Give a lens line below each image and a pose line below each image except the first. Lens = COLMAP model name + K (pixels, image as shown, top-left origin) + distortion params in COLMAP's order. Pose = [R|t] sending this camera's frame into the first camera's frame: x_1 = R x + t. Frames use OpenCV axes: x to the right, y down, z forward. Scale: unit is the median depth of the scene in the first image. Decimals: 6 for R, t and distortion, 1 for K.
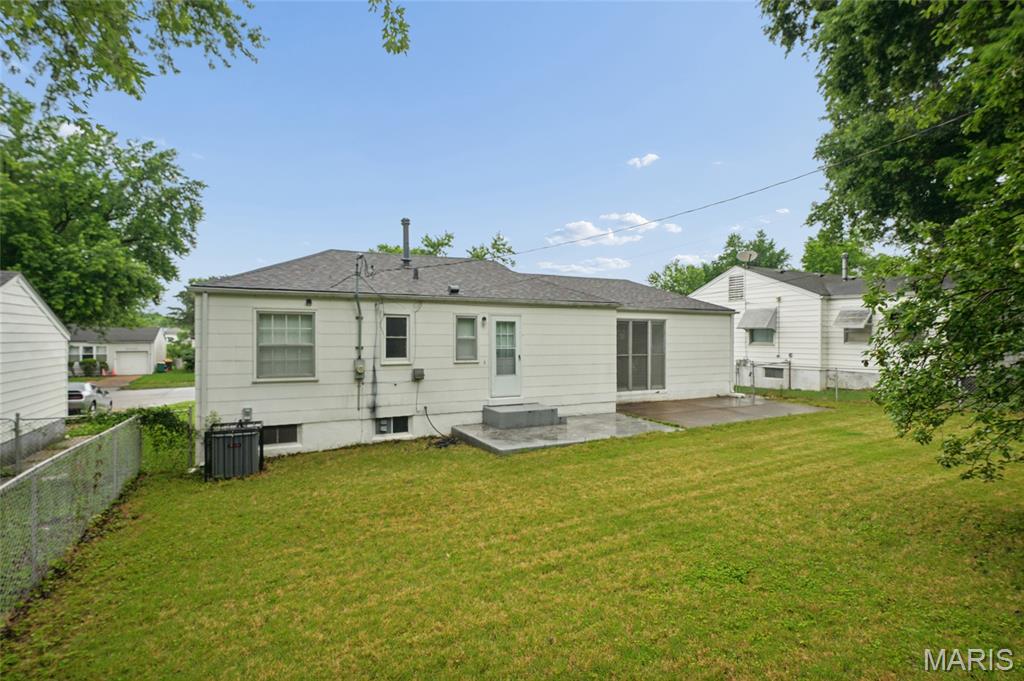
lens RADIAL K [[504.4, 0, 513.4], [0, 504.4, 337.5], [0, 0, 1]] dist [0.004024, 0.000344]
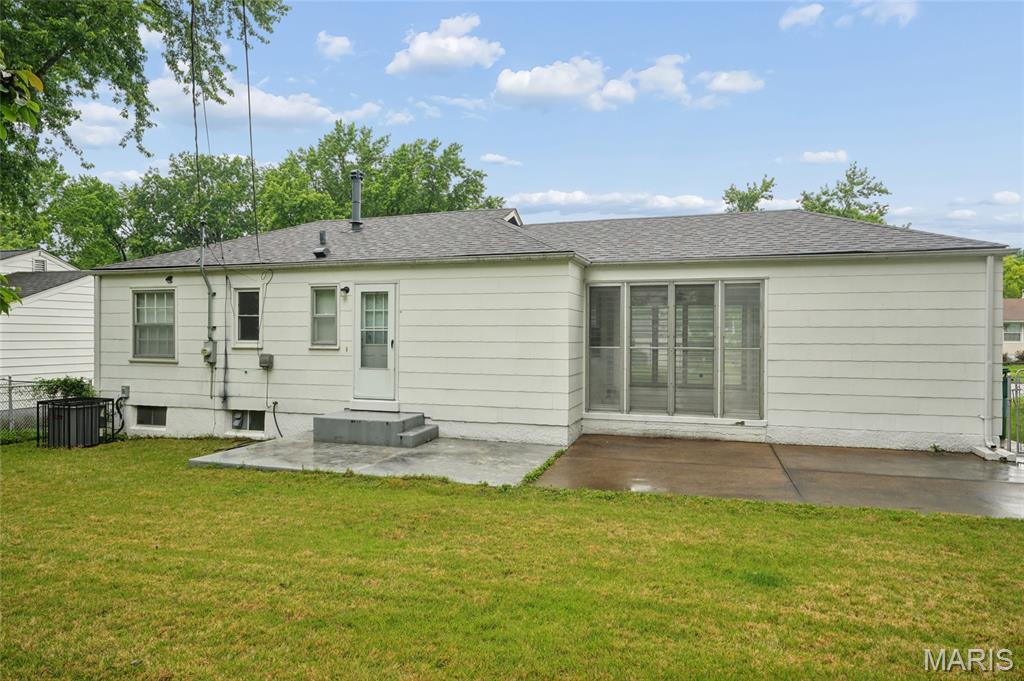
lens RADIAL K [[632.1, 0, 510.9], [0, 632.1, 341.7], [0, 0, 1]] dist [-0.000679, -0.000855]
pose [[0.713465, 0.007594, -0.700650, 0.797321], [-0.004285, 0.999970, 0.006475, 0.033633], [0.700678, -0.001617, 0.713476, 0.547169]]
